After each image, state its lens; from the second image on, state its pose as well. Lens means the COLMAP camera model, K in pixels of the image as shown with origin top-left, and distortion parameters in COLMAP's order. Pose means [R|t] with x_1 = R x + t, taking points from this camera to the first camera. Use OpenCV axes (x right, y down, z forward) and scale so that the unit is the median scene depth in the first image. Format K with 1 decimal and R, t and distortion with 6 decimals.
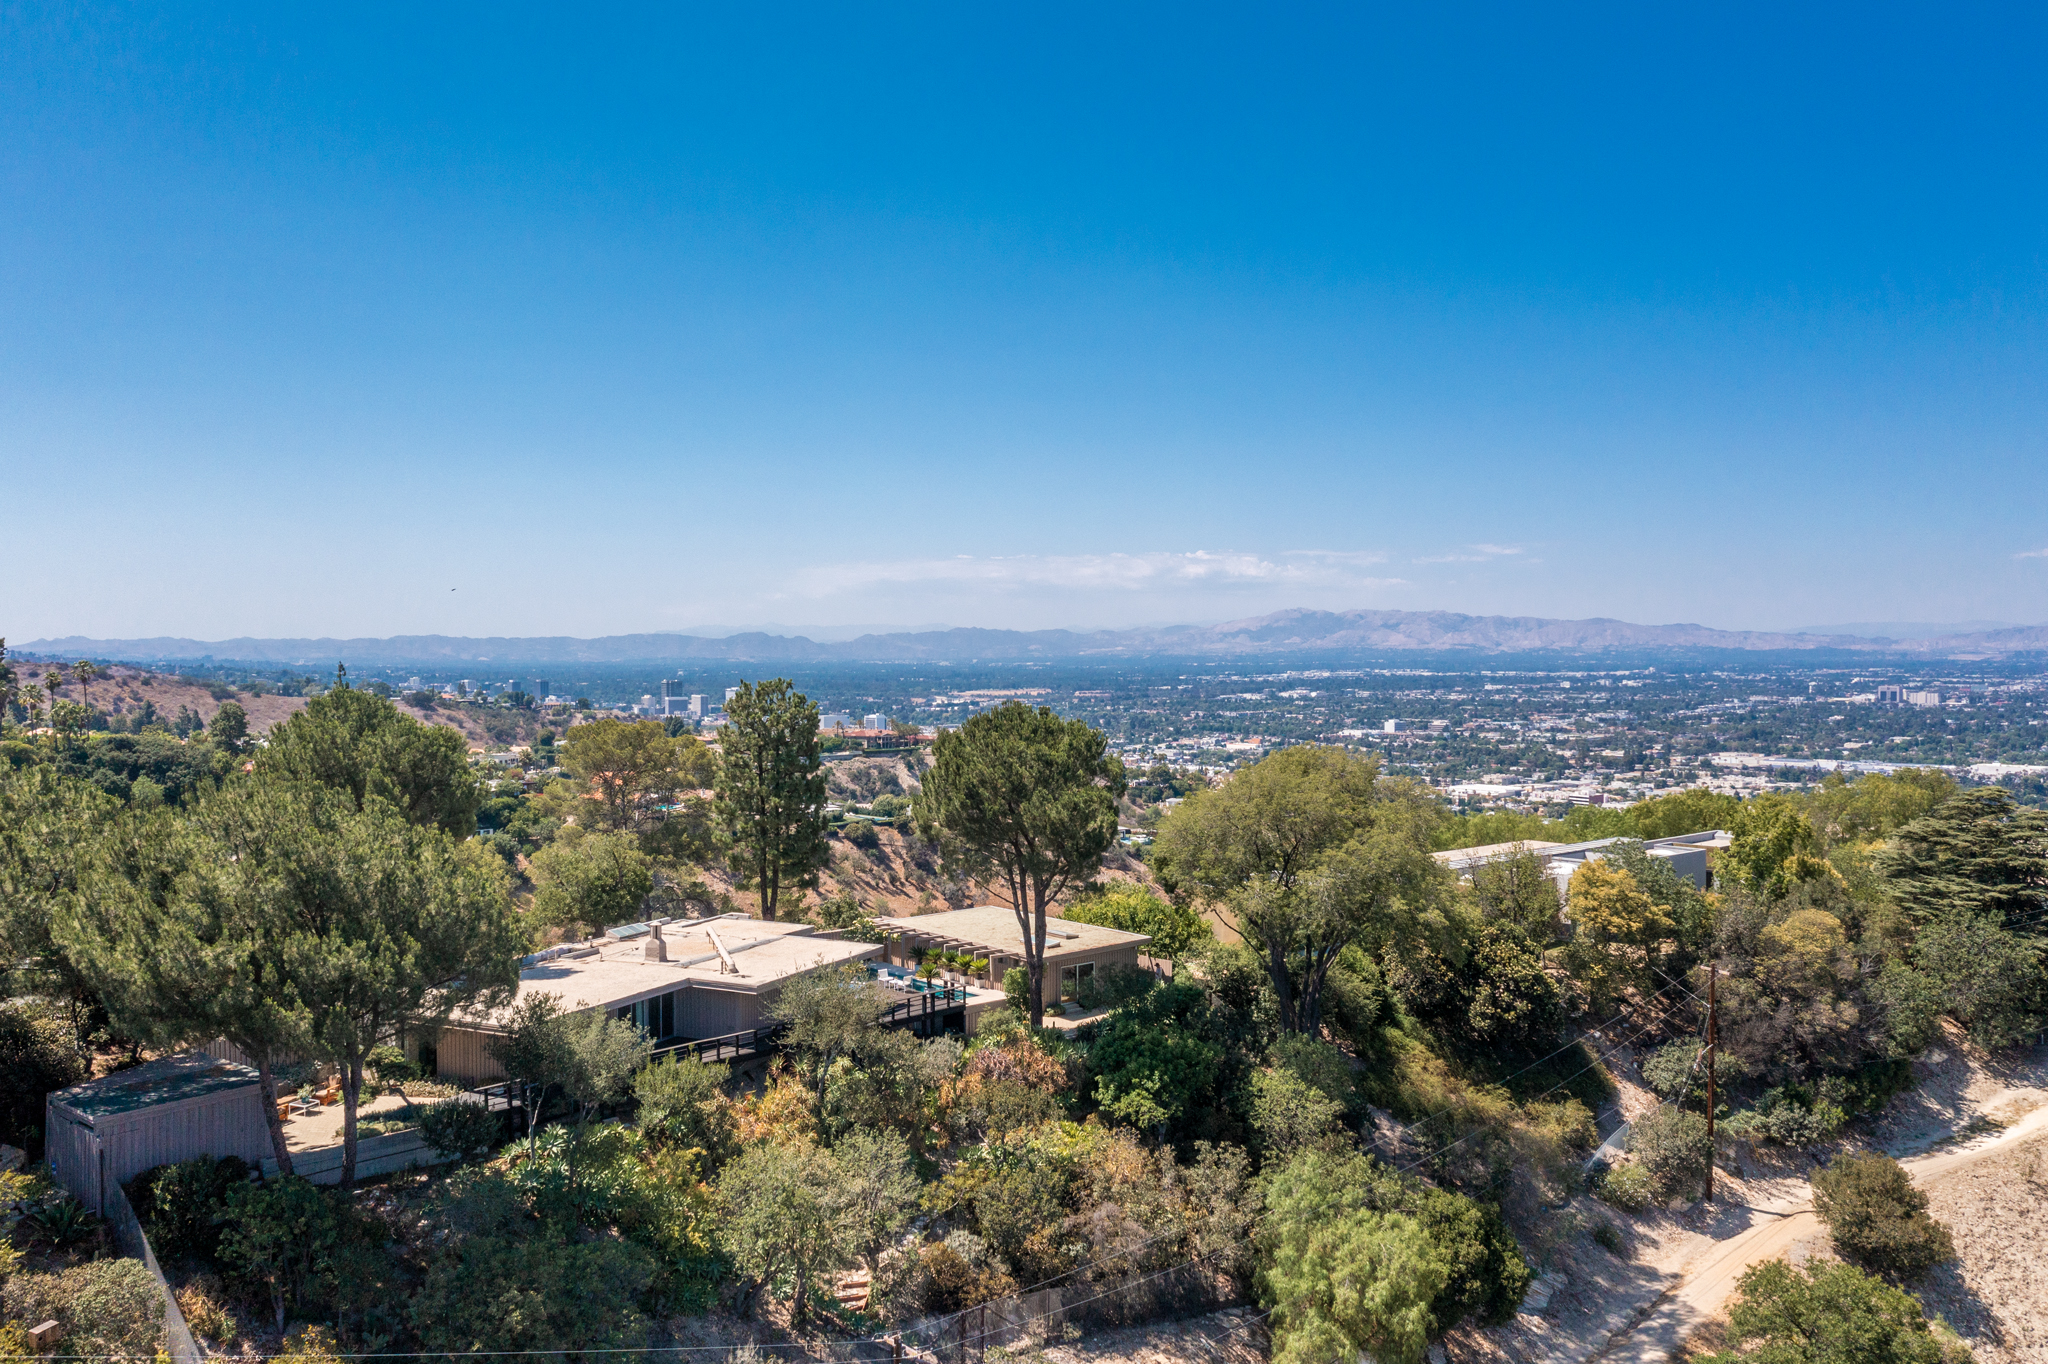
lens RADIAL K [[1622.3, 0, 1024.0], [0, 1622.3, 682.0], [0, 0, 1]] dist [-0.005448, 0.010258]
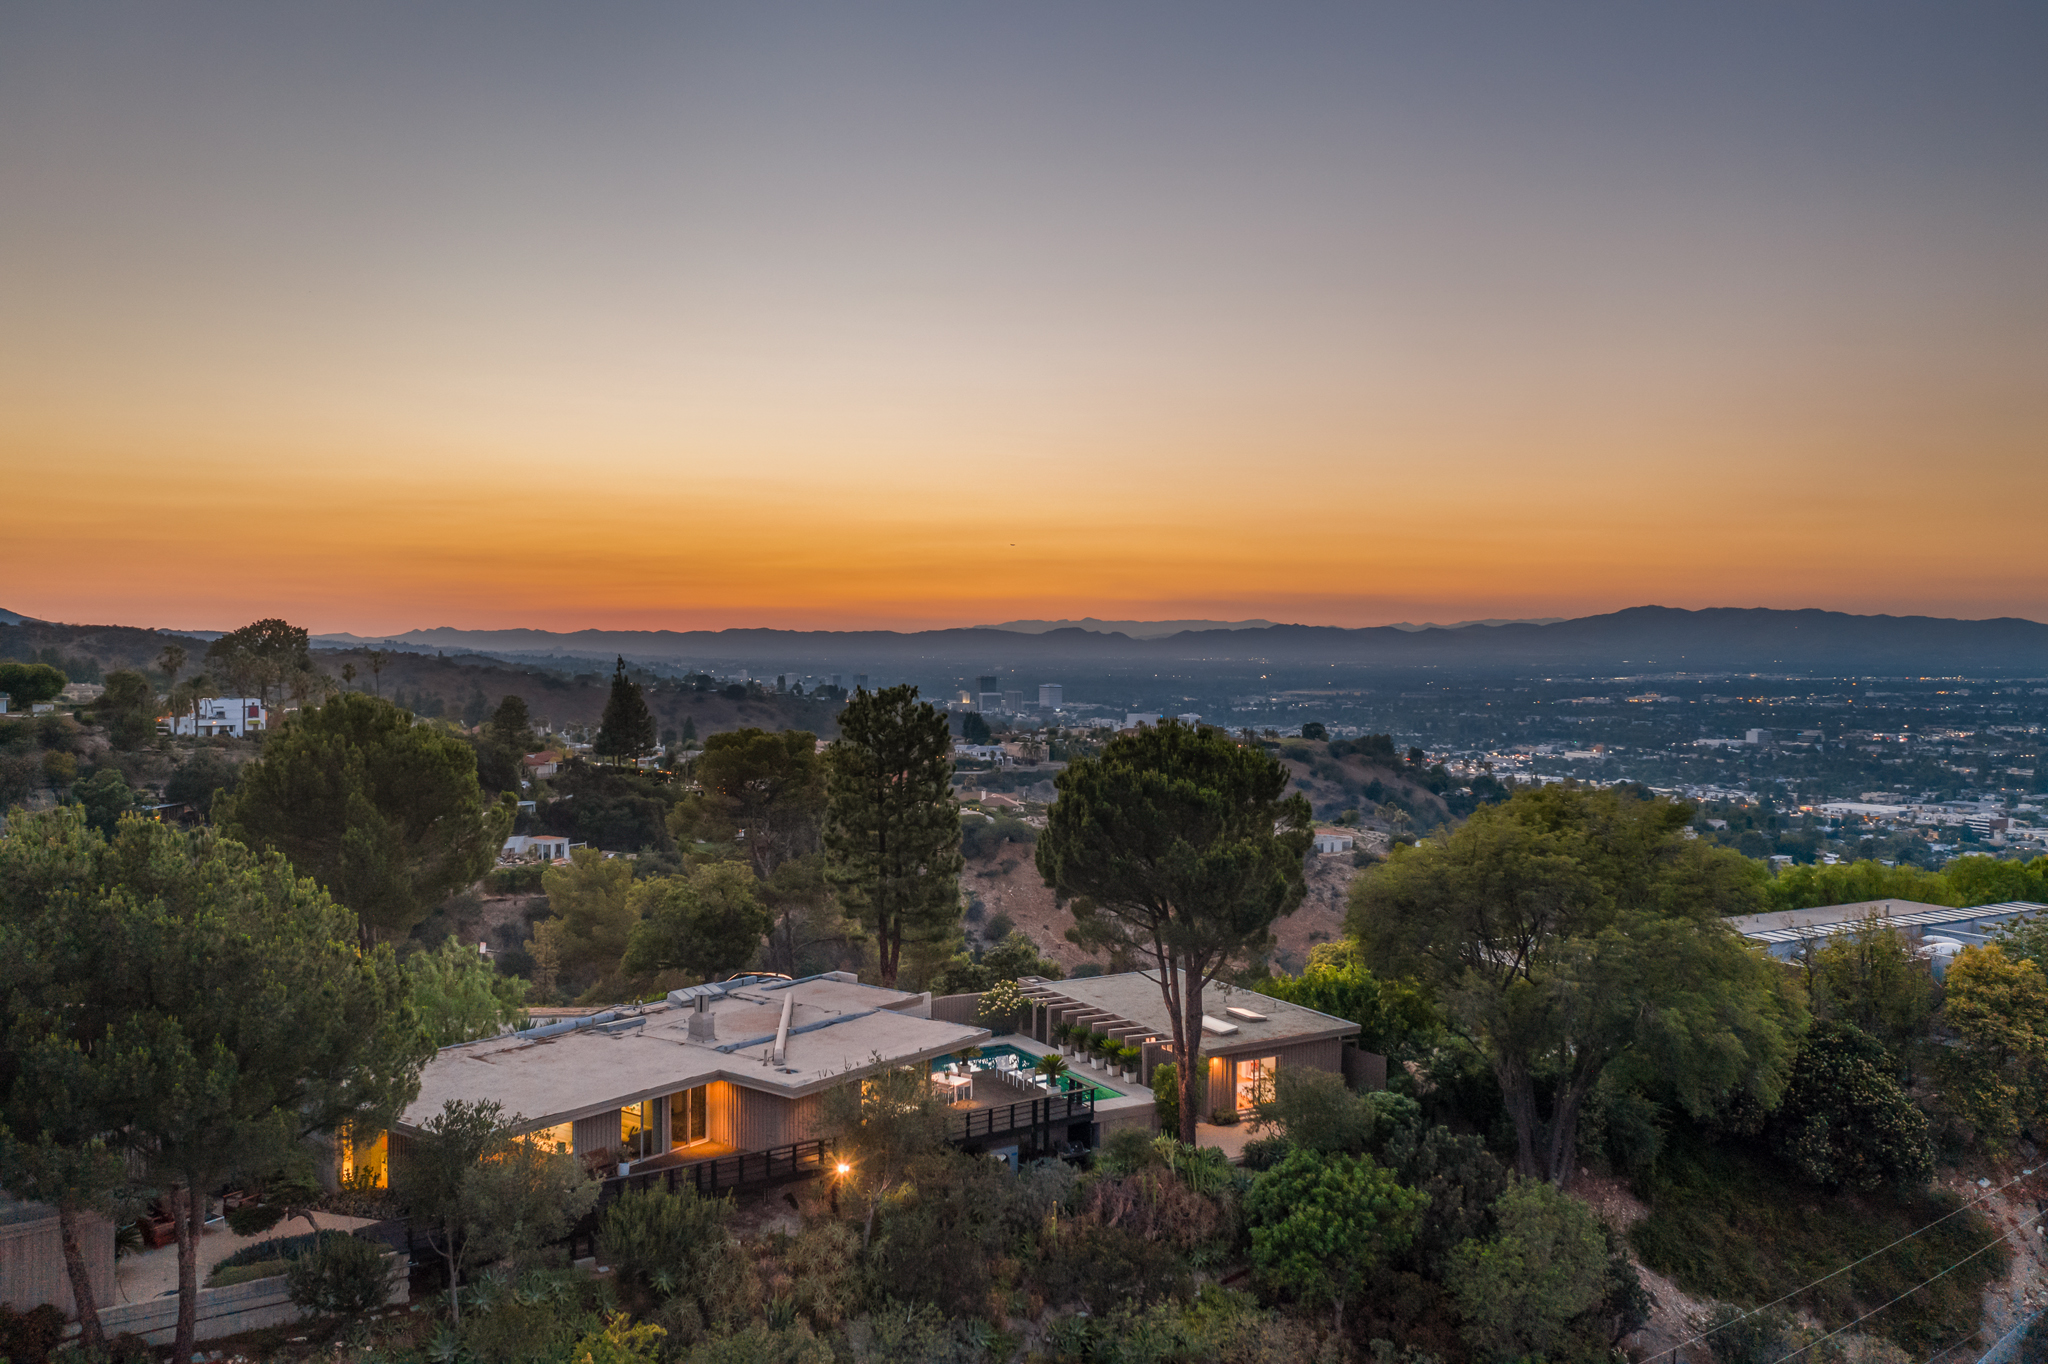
lens RADIAL K [[1663.4, 0, 1029.6], [0, 1663.4, 673.3], [0, 0, 1]] dist [0.003333, 0.002353]
pose [[0.982174, 0.013008, -0.187524, 0.082491], [-0.013692, 0.999904, -0.002350, -0.009322], [0.187475, 0.004876, 0.982257, 0.216383]]
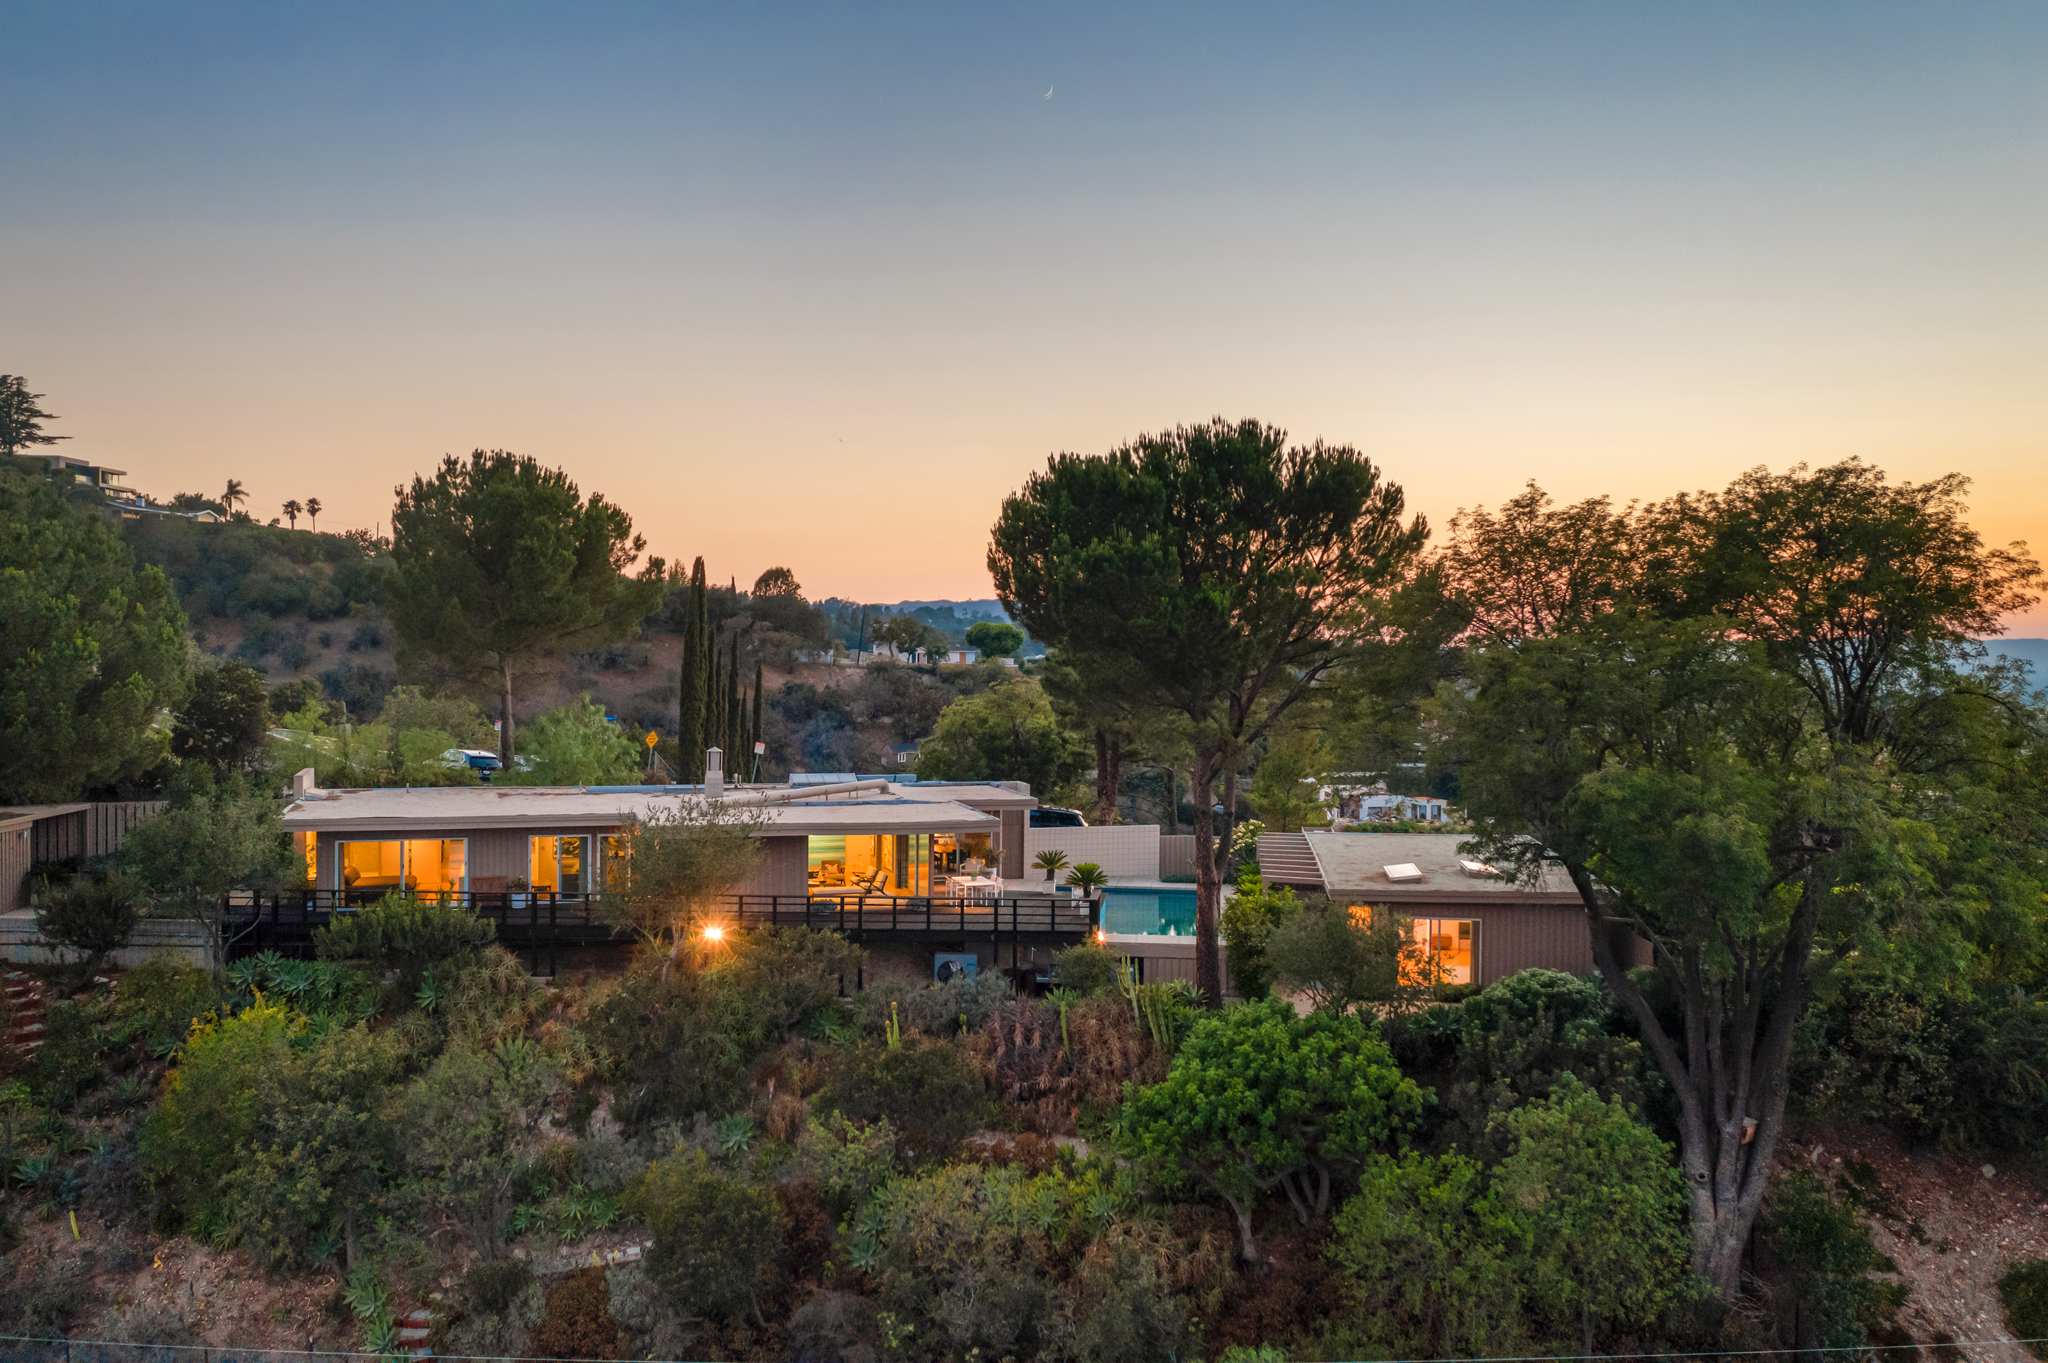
lens RADIAL K [[1663.4, 0, 1029.6], [0, 1663.4, 672.8], [0, 0, 1]] dist [0.003333, 0.002353]
pose [[0.678513, 0.029234, -0.734007, 0.401964], [-0.035355, 0.999349, 0.007121, 0.102529], [0.733737, 0.021119, 0.679105, 0.578956]]
